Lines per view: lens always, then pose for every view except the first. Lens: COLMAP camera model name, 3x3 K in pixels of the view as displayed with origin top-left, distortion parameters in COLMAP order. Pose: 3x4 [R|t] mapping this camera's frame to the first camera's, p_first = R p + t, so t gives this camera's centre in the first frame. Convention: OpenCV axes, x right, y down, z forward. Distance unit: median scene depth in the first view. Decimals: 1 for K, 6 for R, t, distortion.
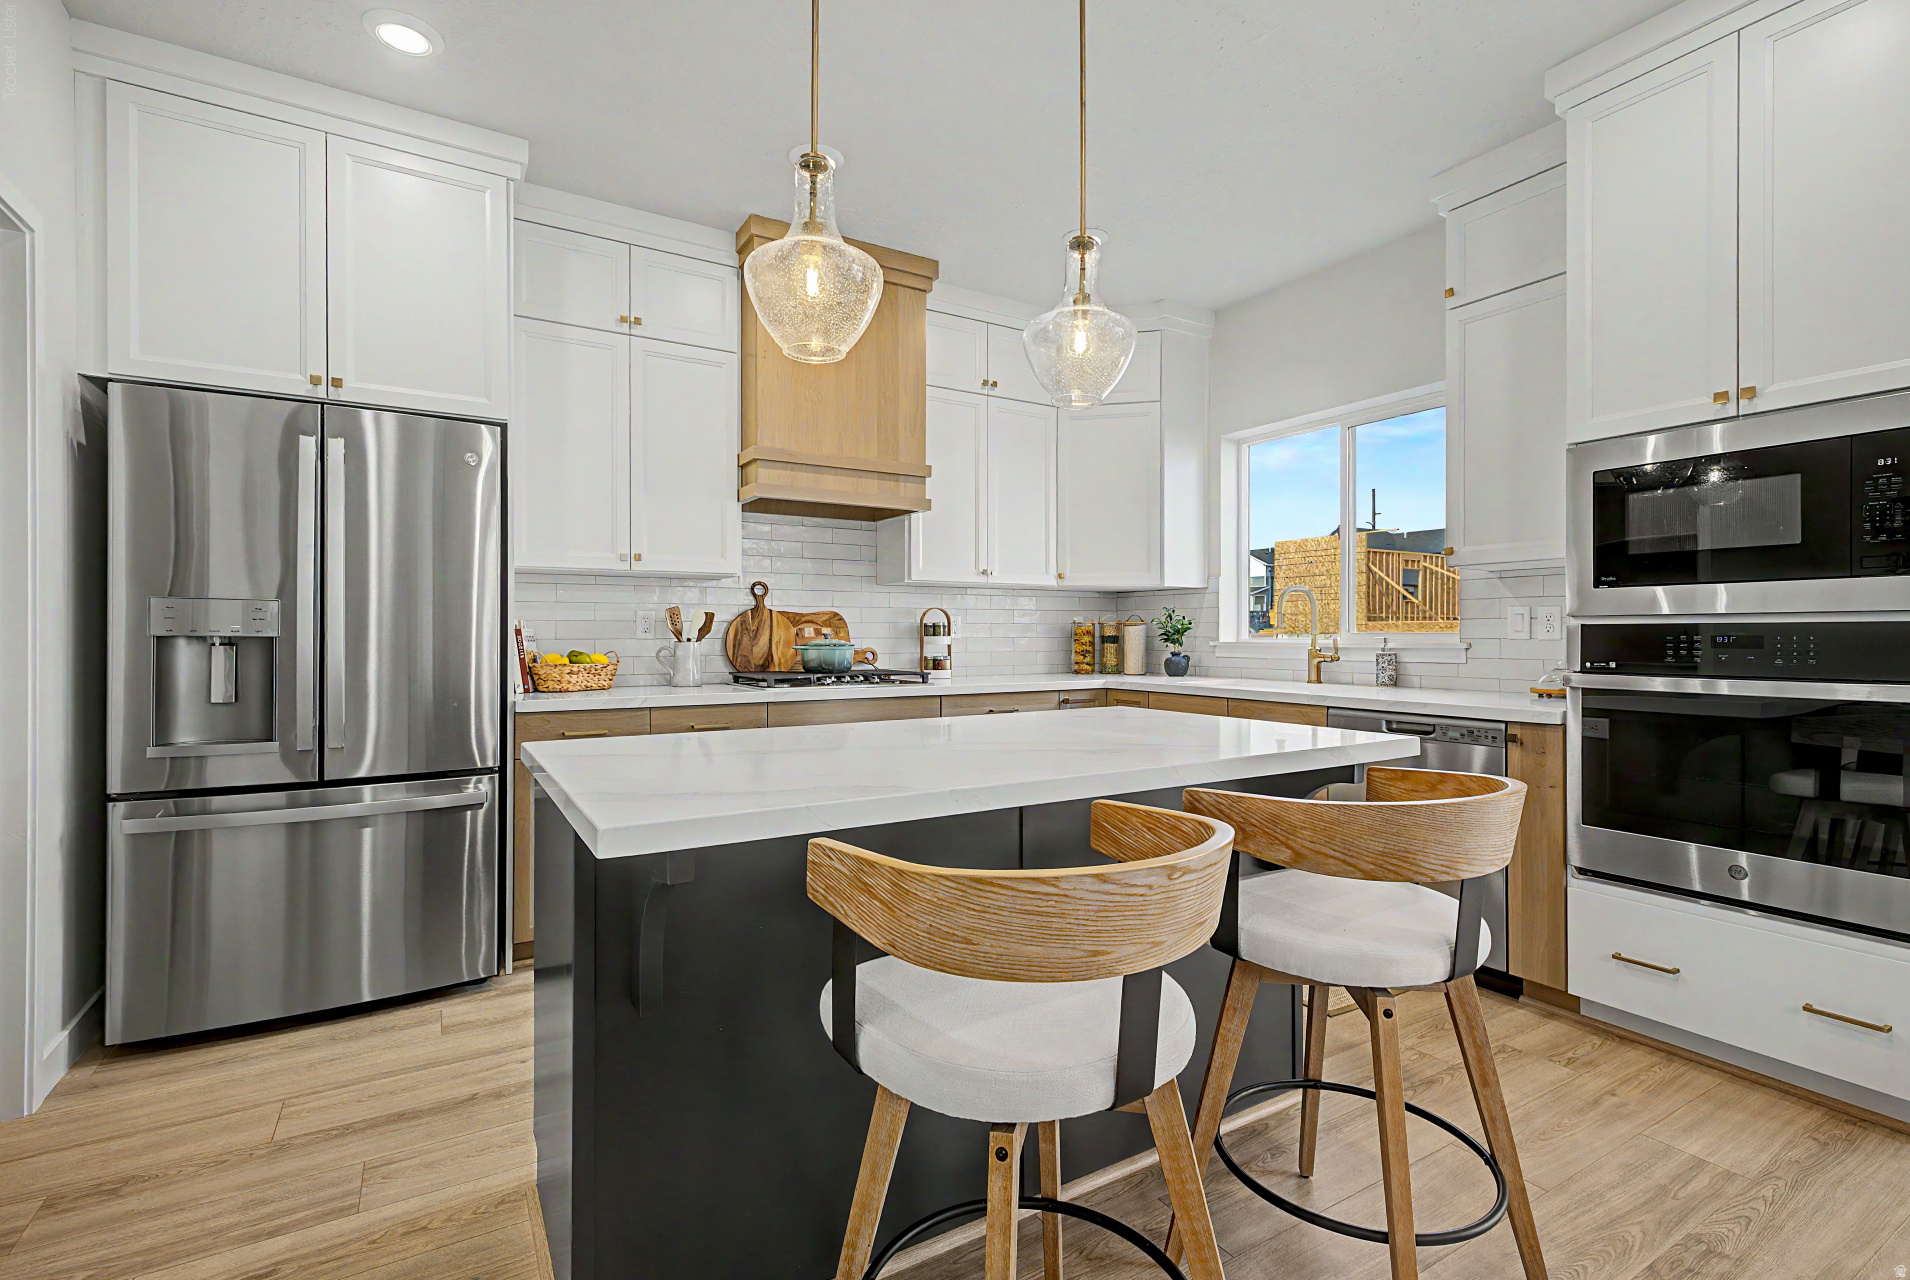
lens RADIAL K [[871.0, 0, 960.1], [0, 871.0, 635.1], [0, 0, 1]] dist [-0.000809, -0.000022]
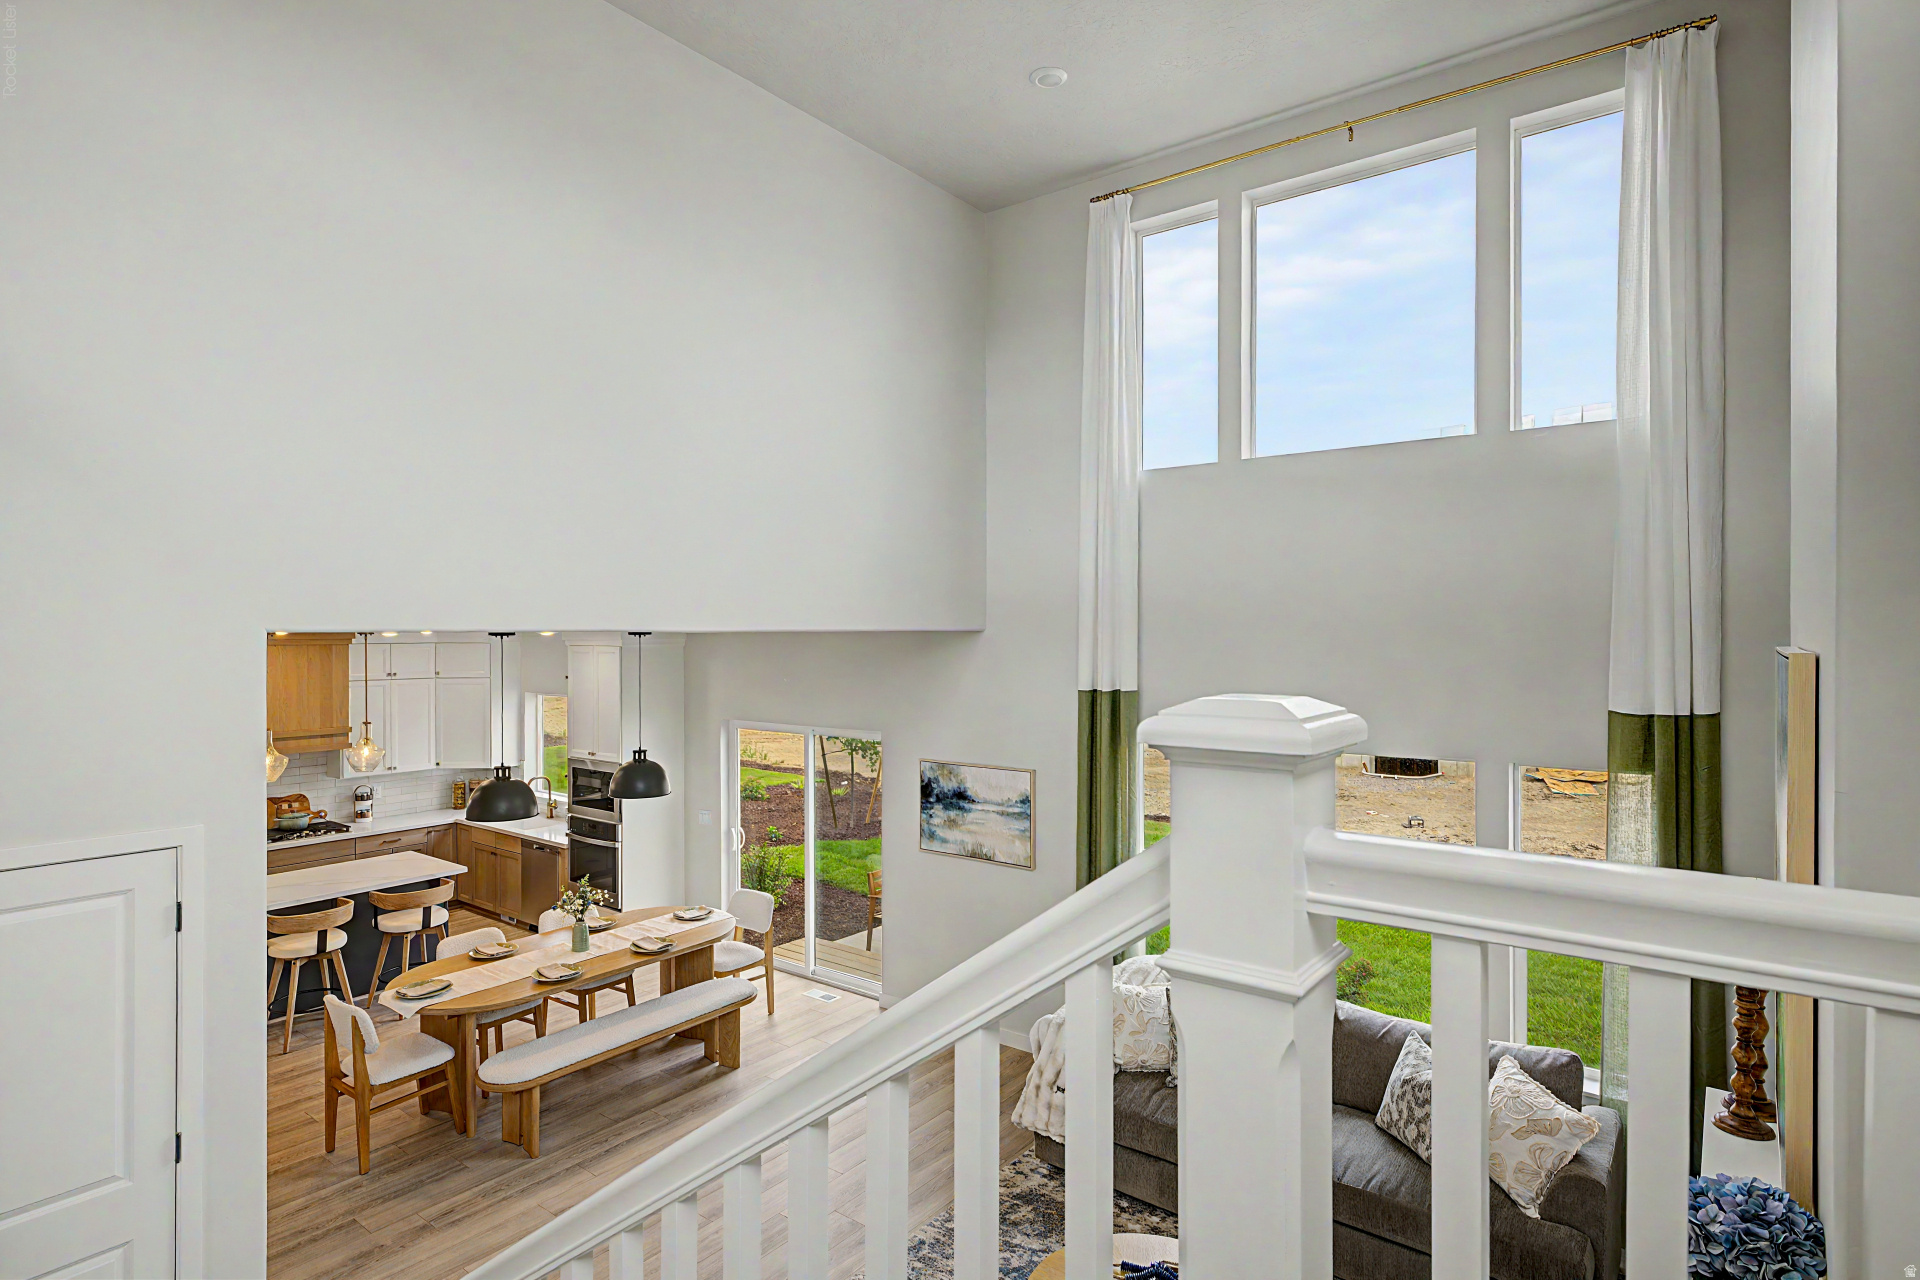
lens RADIAL K [[1038.4, 0, 968.6], [0, 1038.4, 645.6], [0, 0, 1]] dist [0.007527, 0.000063]
pose [[0.933111, -0.007269, 0.359514, 0.418291], [0.000634, 0.999827, 0.018570, -0.403273], [-0.359587, -0.017099, 0.932955, -1.722829]]
